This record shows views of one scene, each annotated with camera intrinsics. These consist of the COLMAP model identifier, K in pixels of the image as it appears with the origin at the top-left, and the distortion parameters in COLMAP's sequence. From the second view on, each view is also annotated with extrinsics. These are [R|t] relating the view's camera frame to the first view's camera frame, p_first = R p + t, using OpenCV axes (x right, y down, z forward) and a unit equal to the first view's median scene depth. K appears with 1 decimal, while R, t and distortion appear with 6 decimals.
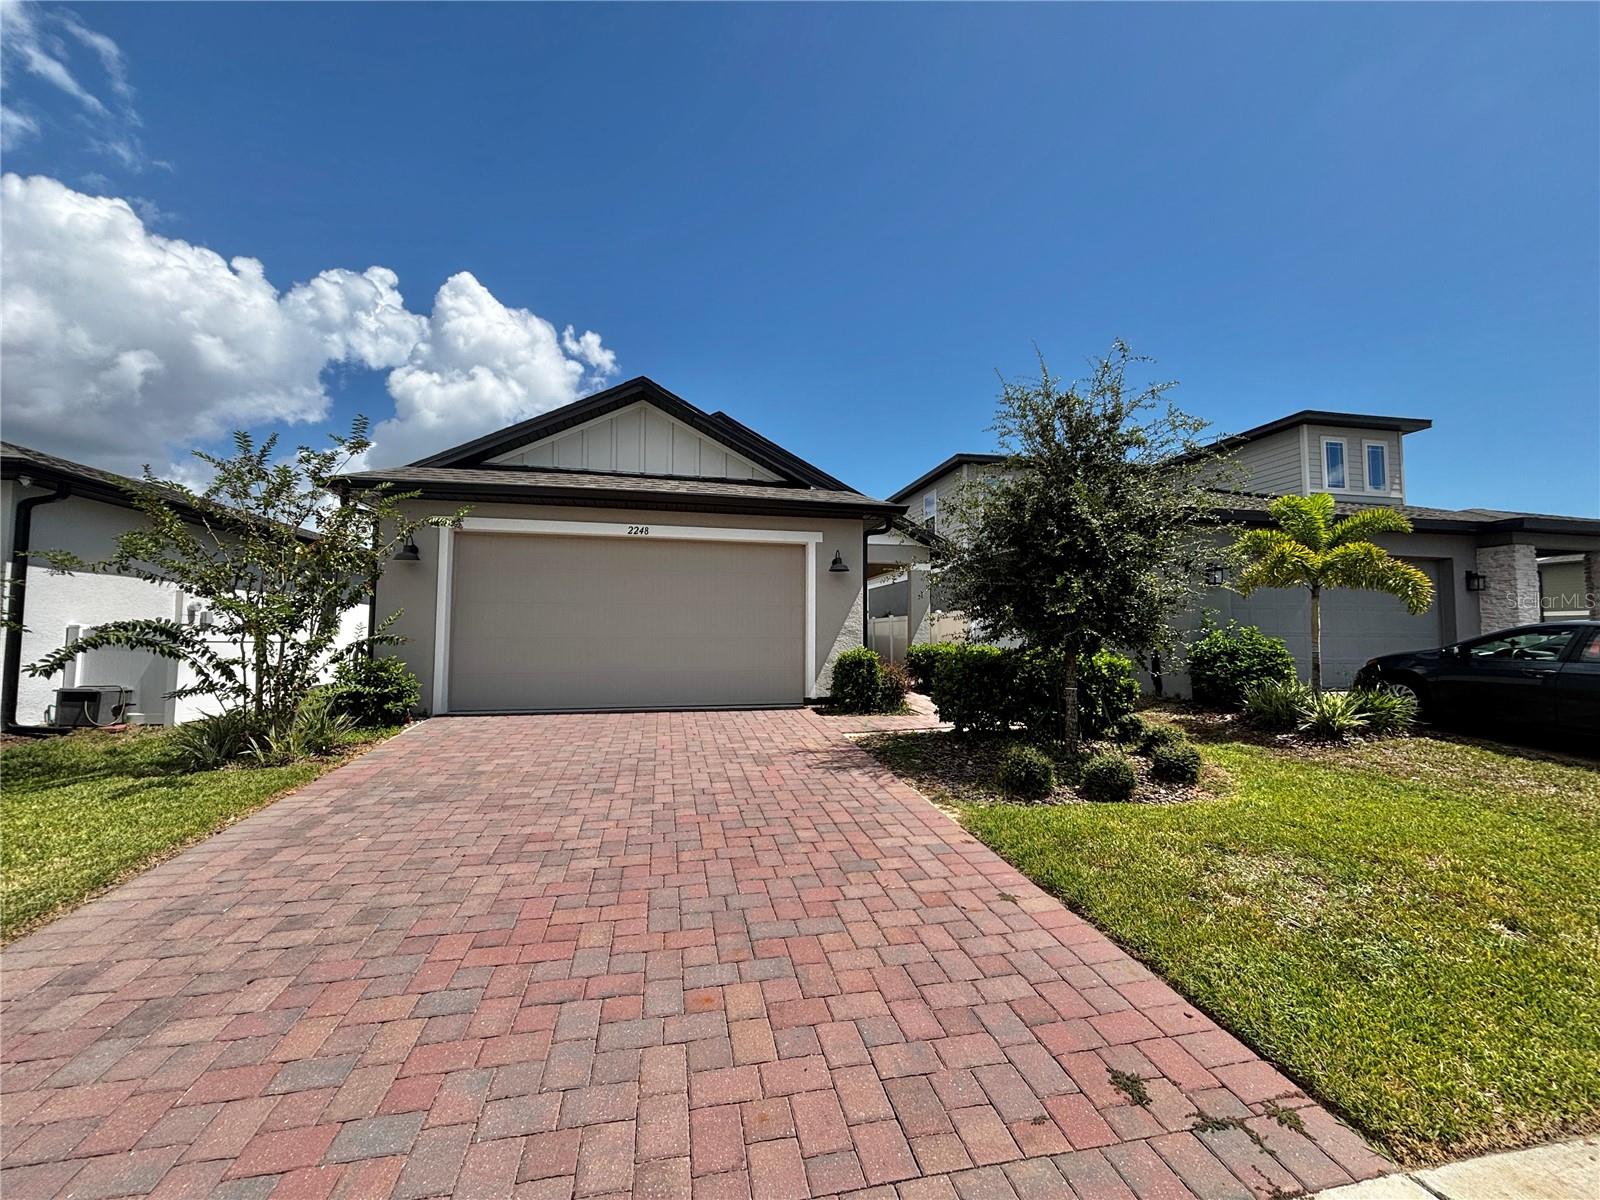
lens RADIAL K [[649.0, 0, 800.0], [0, 649.0, 600.0], [0, 0, 1]] dist [0.005300, 0.000272]
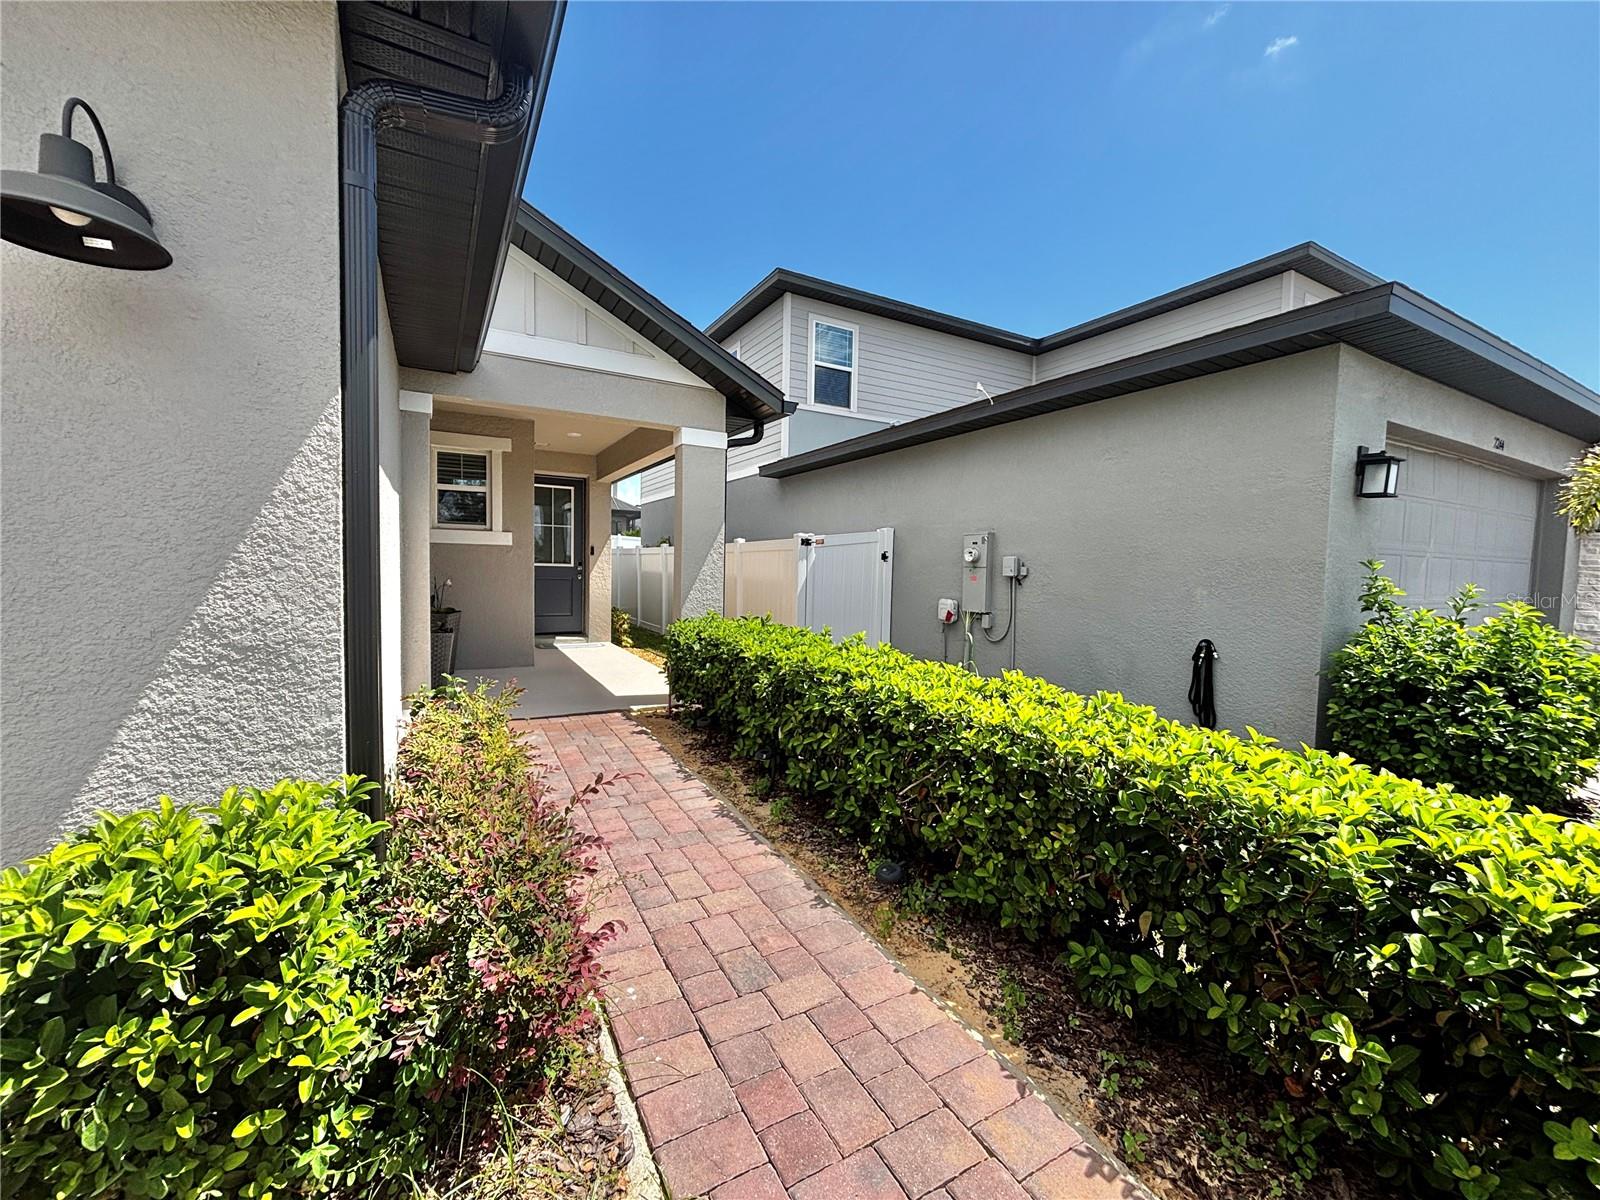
lens RADIAL K [[649.0, 0, 800.0], [0, 649.0, 600.0], [0, 0, 1]] dist [0.005300, 0.000272]
pose [[0.954639, 0.003730, 0.297741, 0.178433], [-0.039207, 0.992790, 0.113271, 0.010989], [-0.295172, -0.119806, 0.947903, 0.859001]]
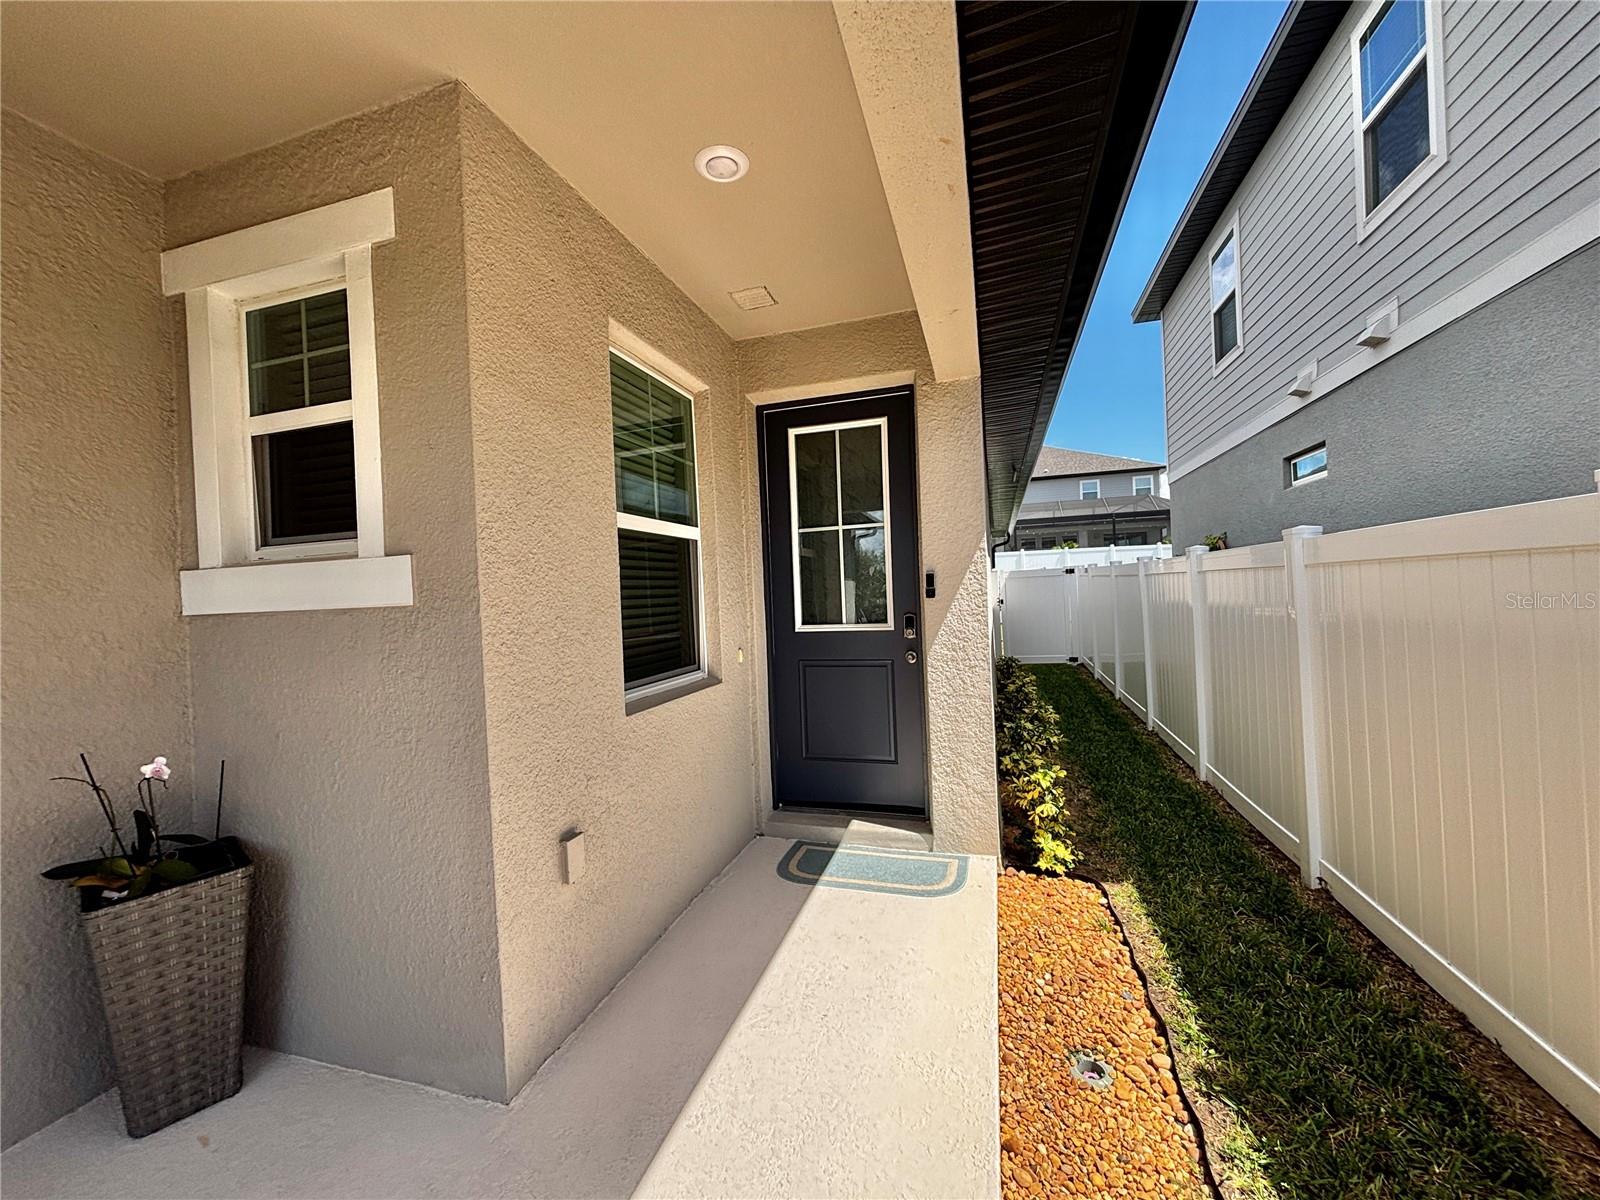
lens RADIAL K [[649.0, 0, 800.0], [0, 649.0, 600.0], [0, 0, 1]] dist [0.005300, 0.000272]
pose [[0.874841, -0.032863, -0.483295, 0.279065], [0.074112, 0.995031, 0.066494, 0.041855], [0.478708, -0.093989, 0.872929, 1.592700]]
